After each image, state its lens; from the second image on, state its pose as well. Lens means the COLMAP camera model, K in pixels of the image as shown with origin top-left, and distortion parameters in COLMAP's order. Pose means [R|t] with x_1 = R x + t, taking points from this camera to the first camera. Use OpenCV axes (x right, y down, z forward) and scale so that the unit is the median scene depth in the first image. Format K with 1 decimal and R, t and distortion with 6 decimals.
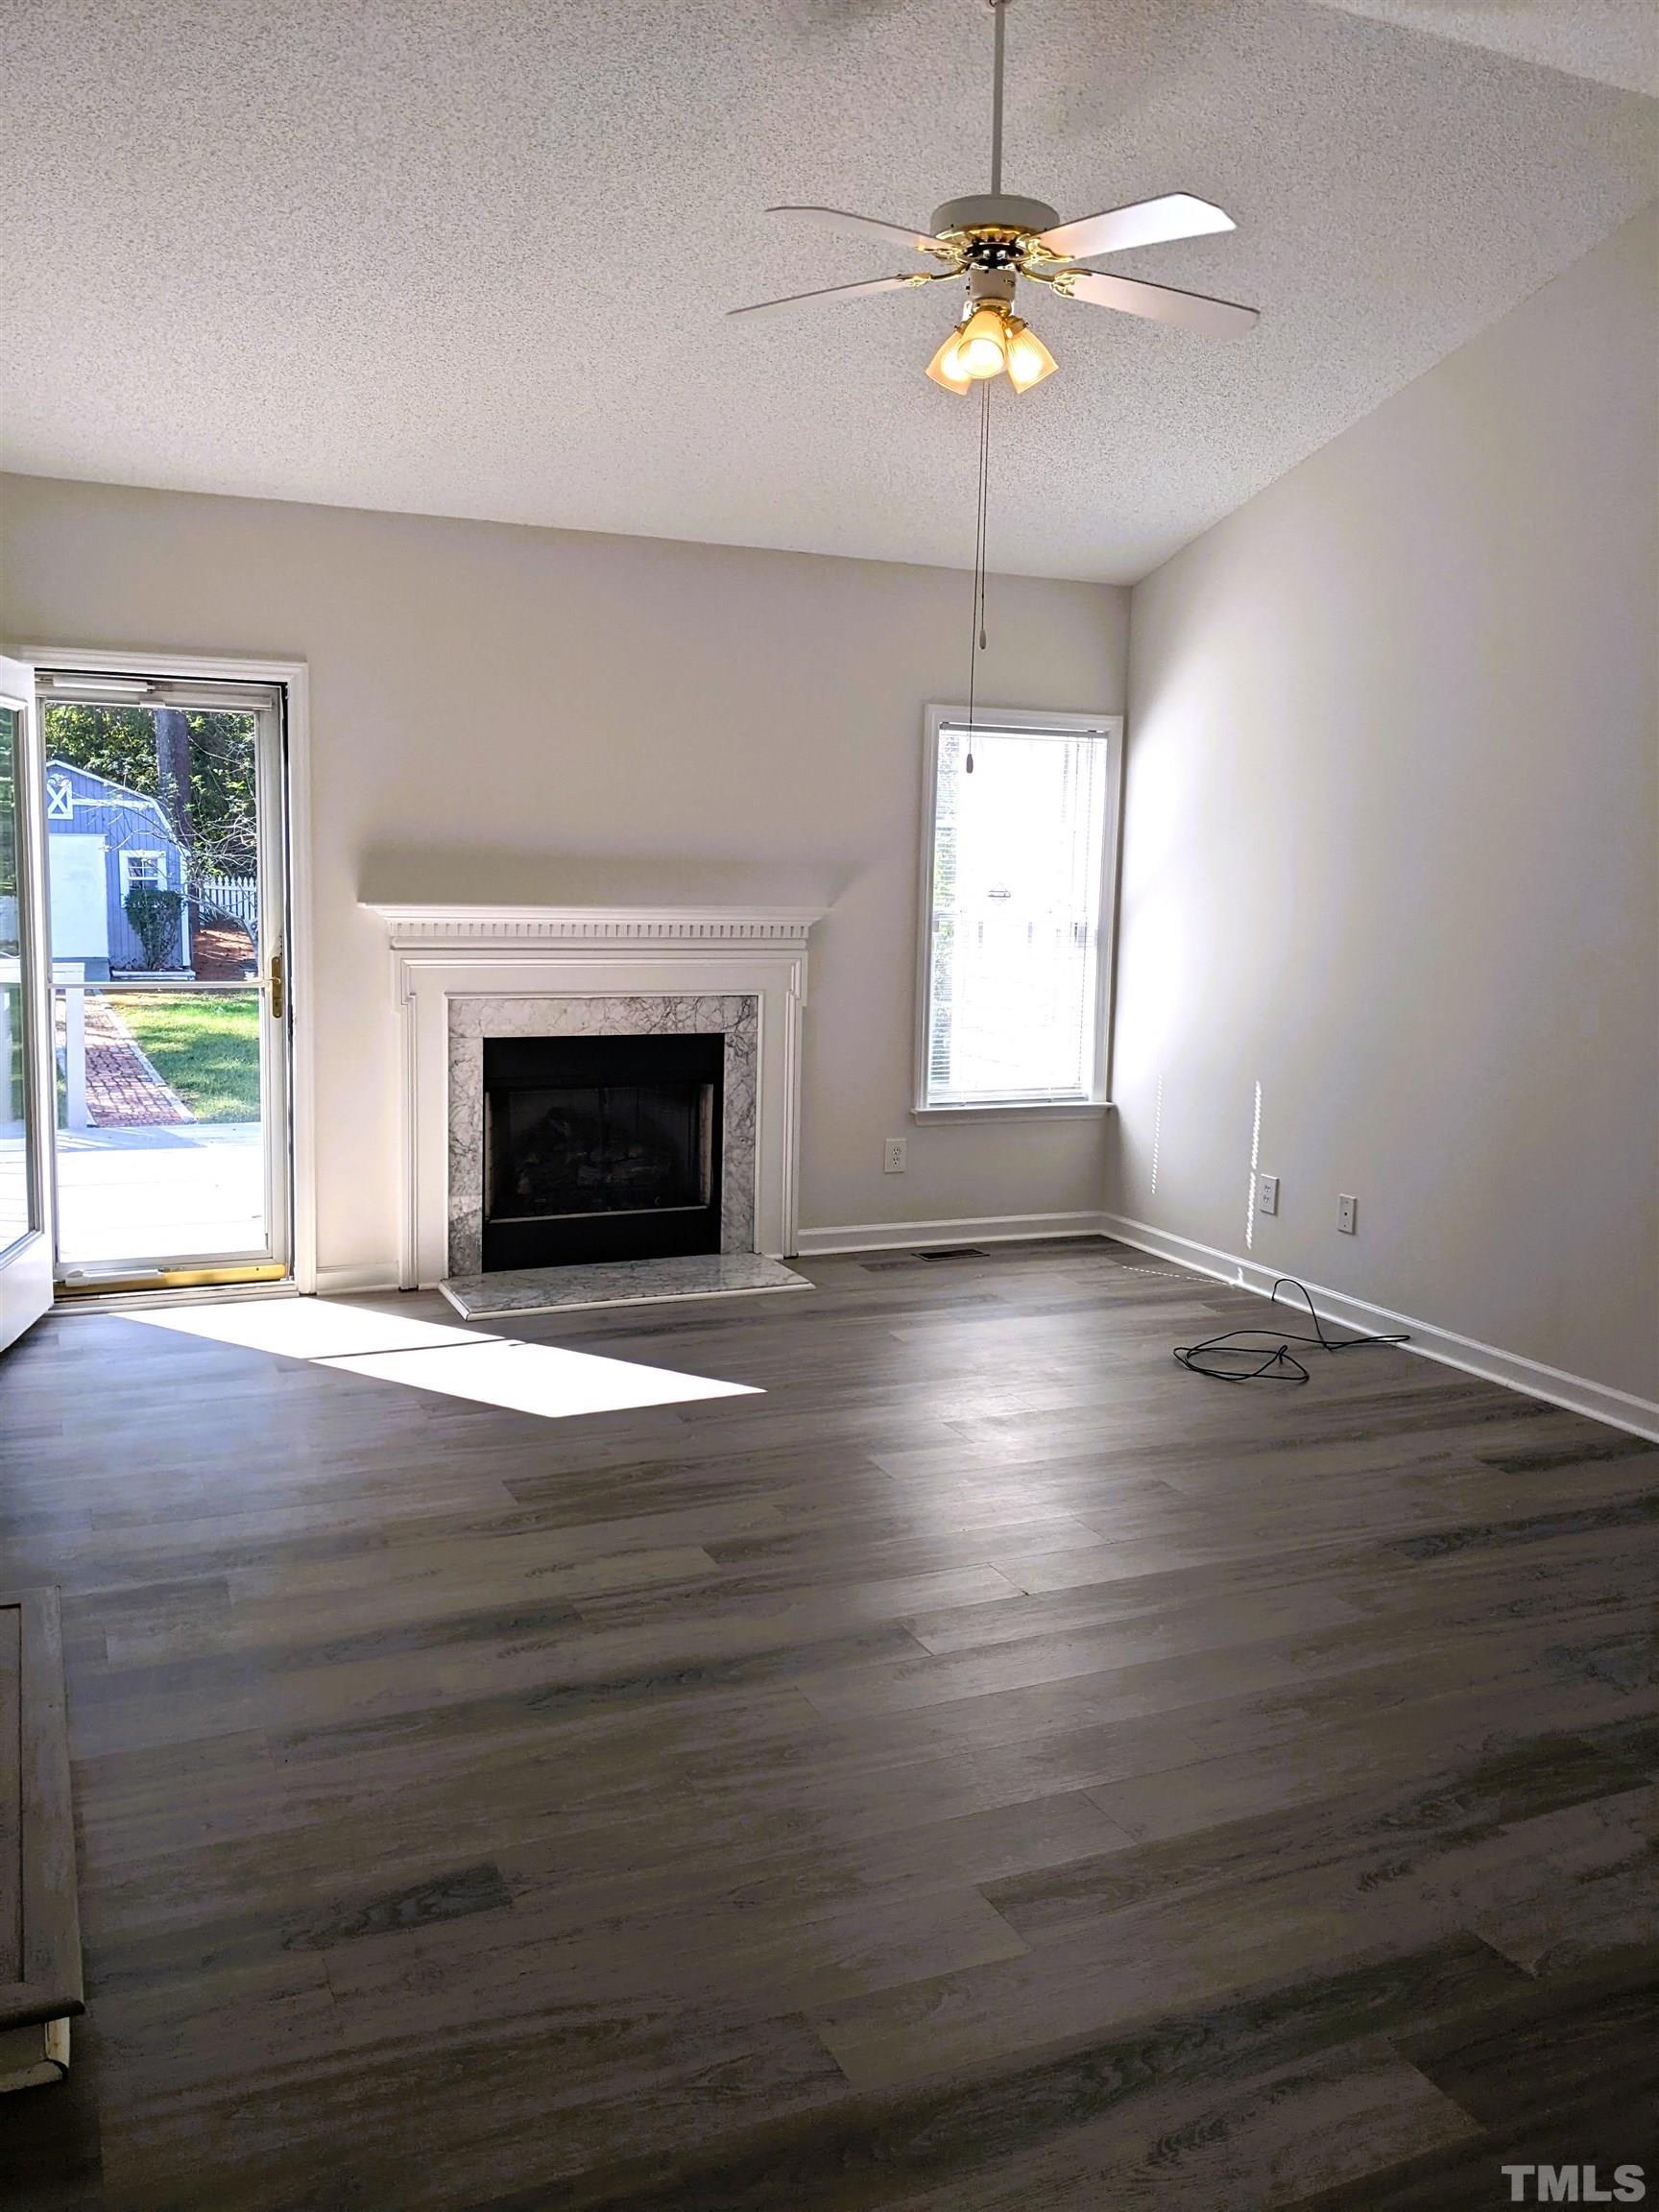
lens RADIAL K [[1786.3, 0, 766.6], [0, 1786.3, 1077.9], [0, 0, 1]] dist [0.091063, -0.193554]
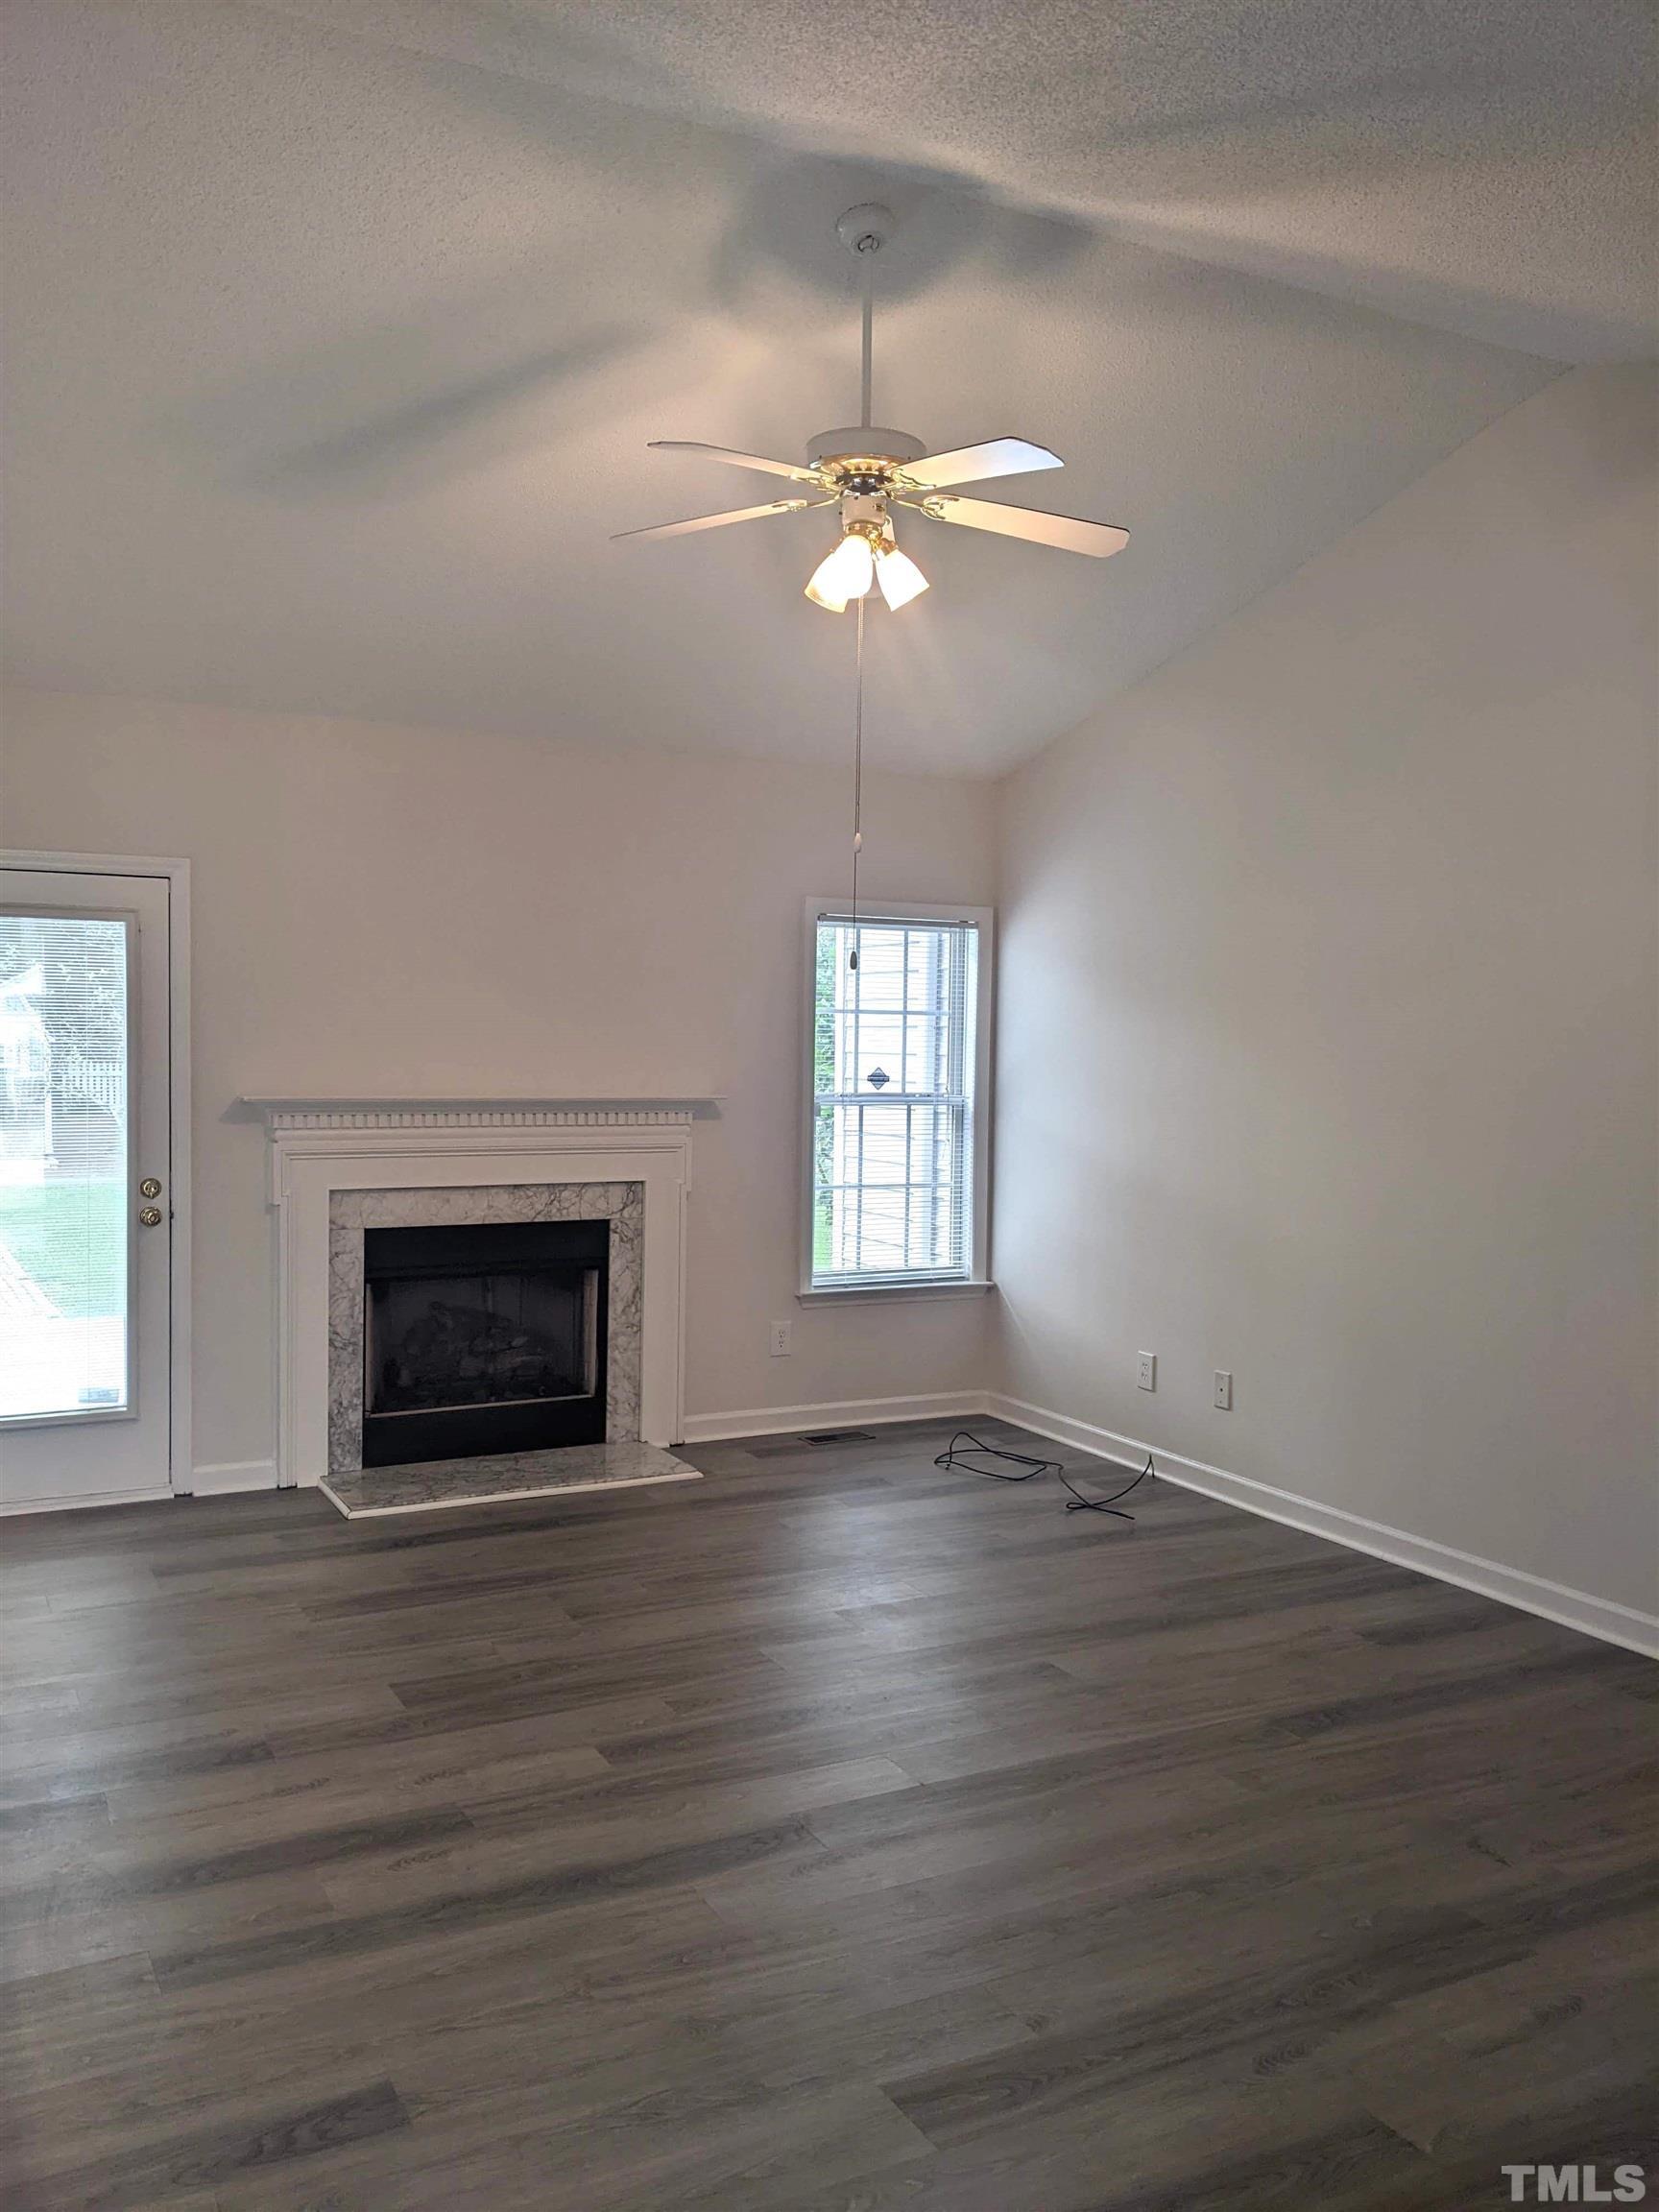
lens RADIAL K [[1807.9, 0, 771.8], [0, 1807.9, 1096.7], [0, 0, 1]] dist [0.057443, -0.087449]
pose [[0.997376, -0.007252, 0.072034, -0.007497], [0.013541, 0.996098, -0.087206, -0.005598], [-0.071120, 0.087953, 0.993583, -0.027656]]
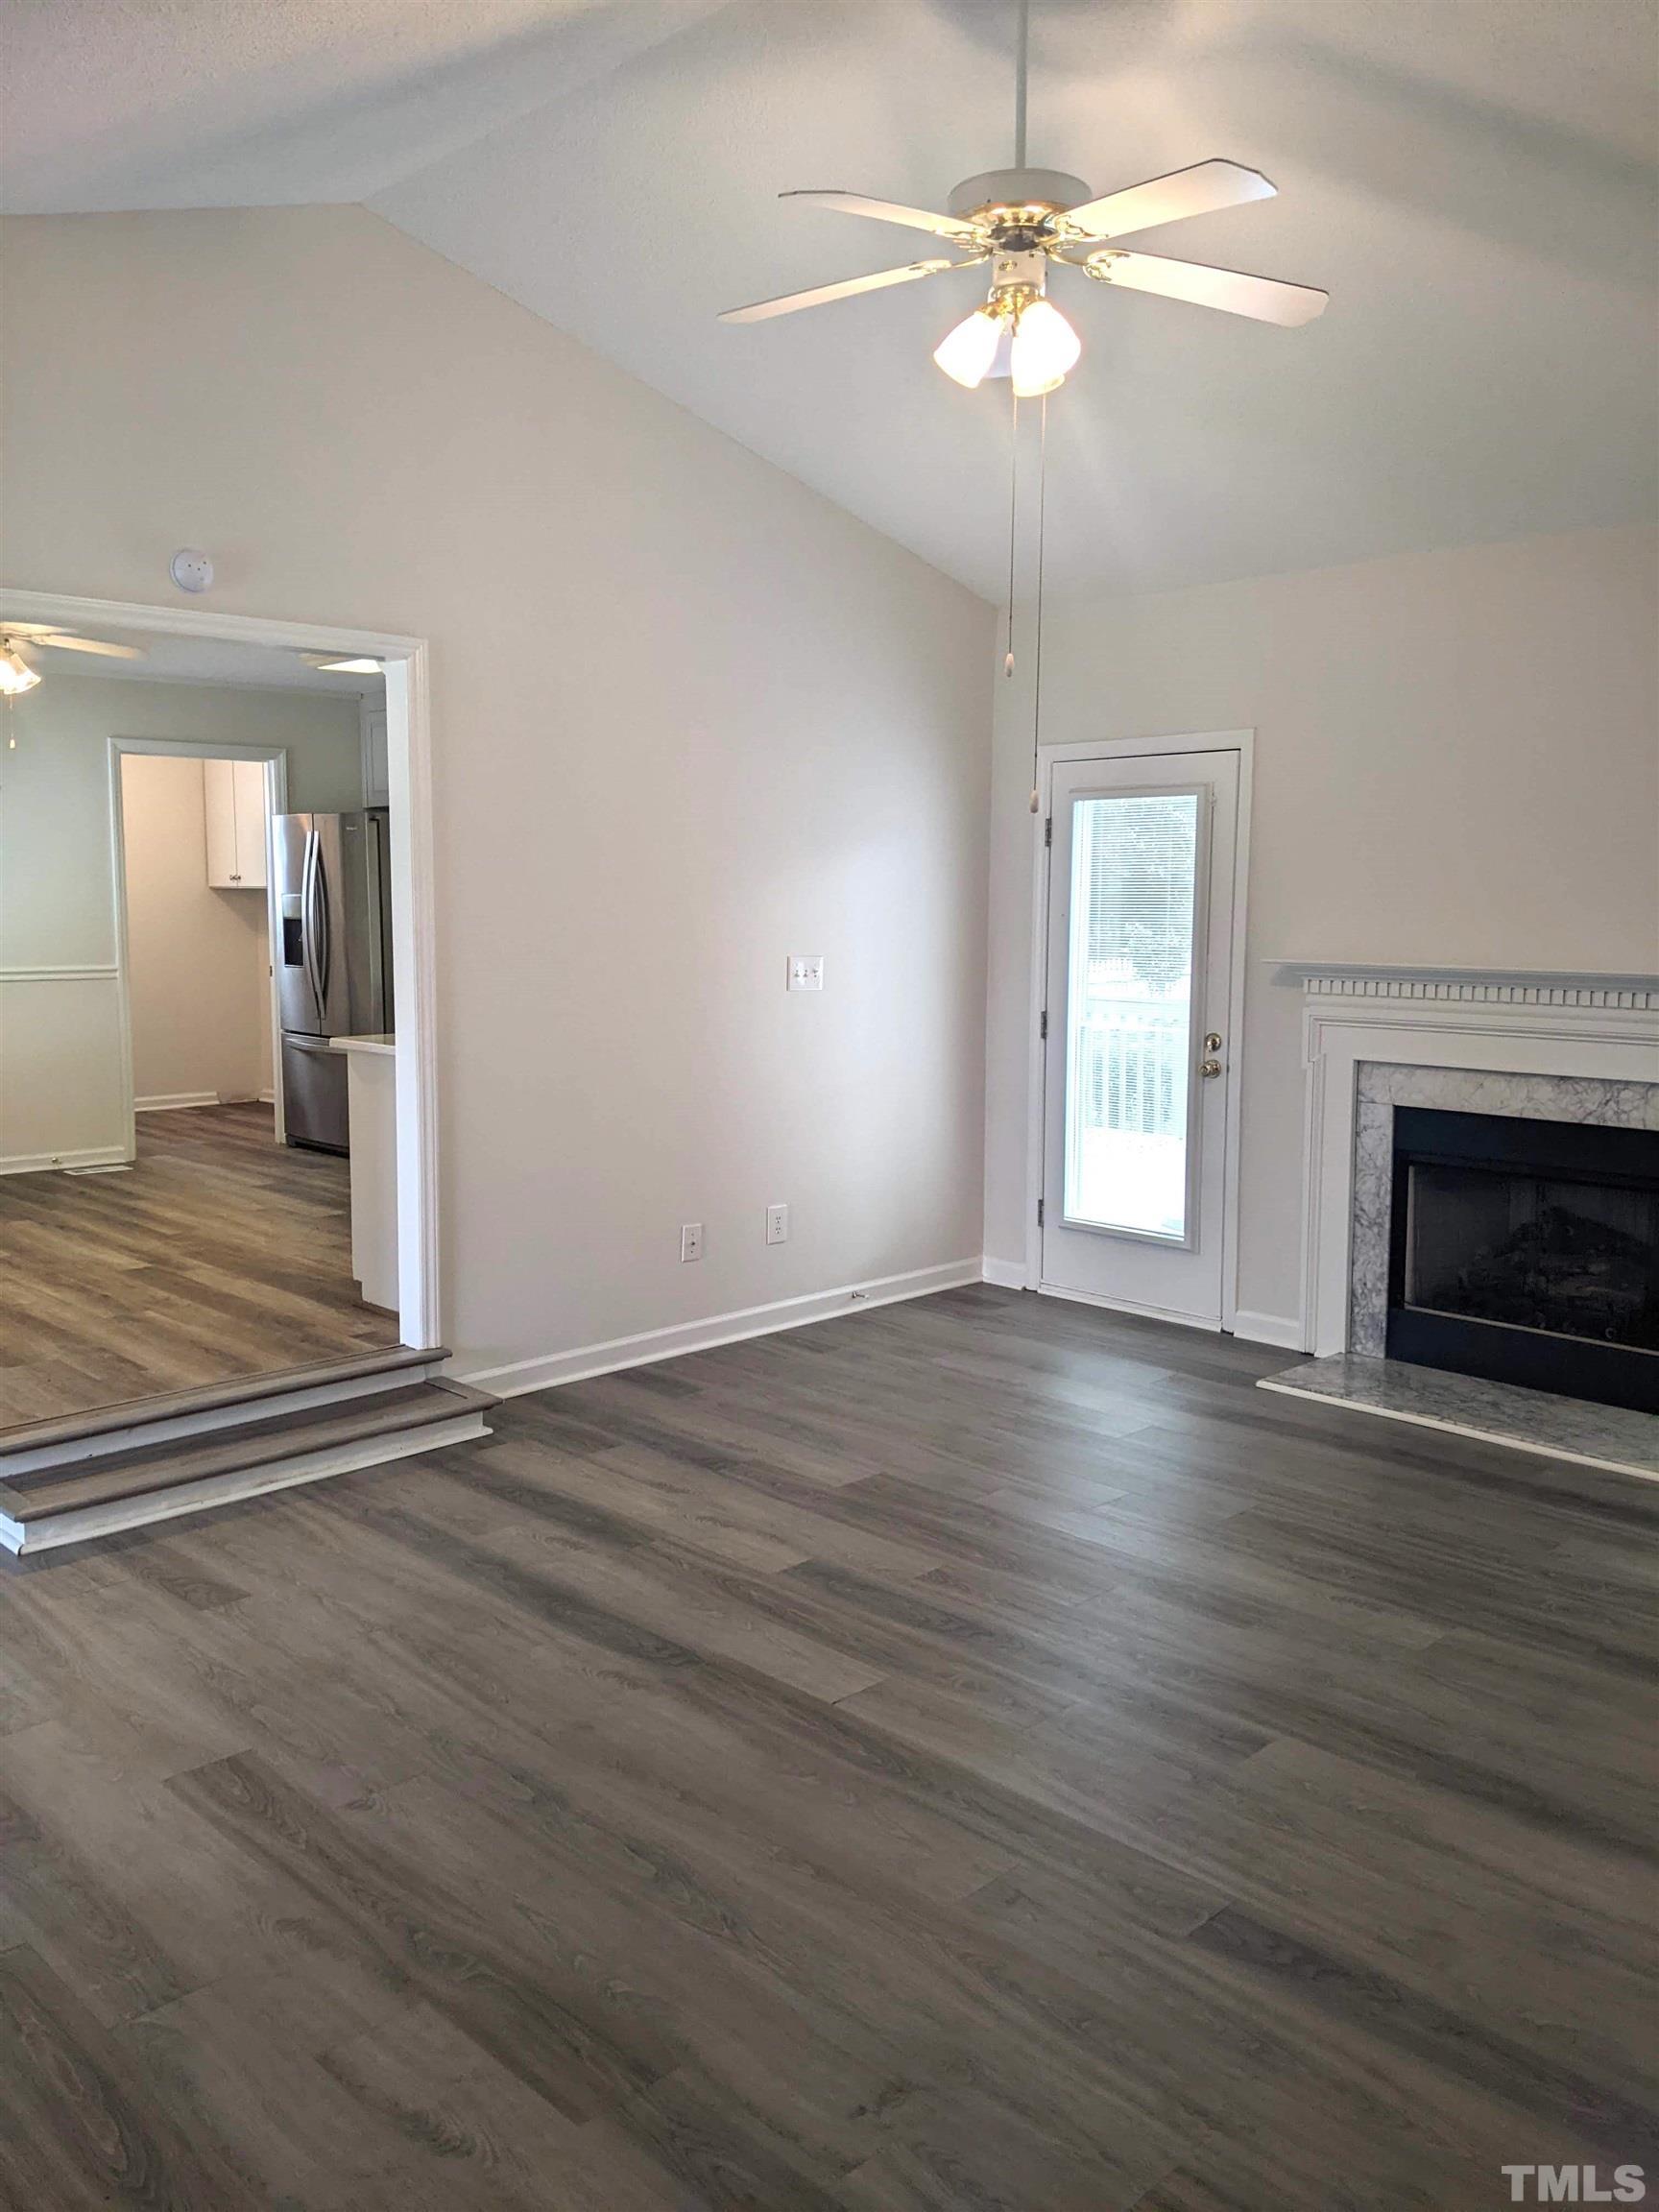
lens RADIAL K [[1782.5, 0, 826.3], [0, 1782.5, 1028.9], [0, 0, 1]] dist [0.092318, -0.120570]
pose [[0.351522, 0.055667, -0.934523, 0.821657], [-0.113066, 0.993448, 0.016647, -0.058816], [0.929327, 0.099811, 0.355513, 0.528976]]
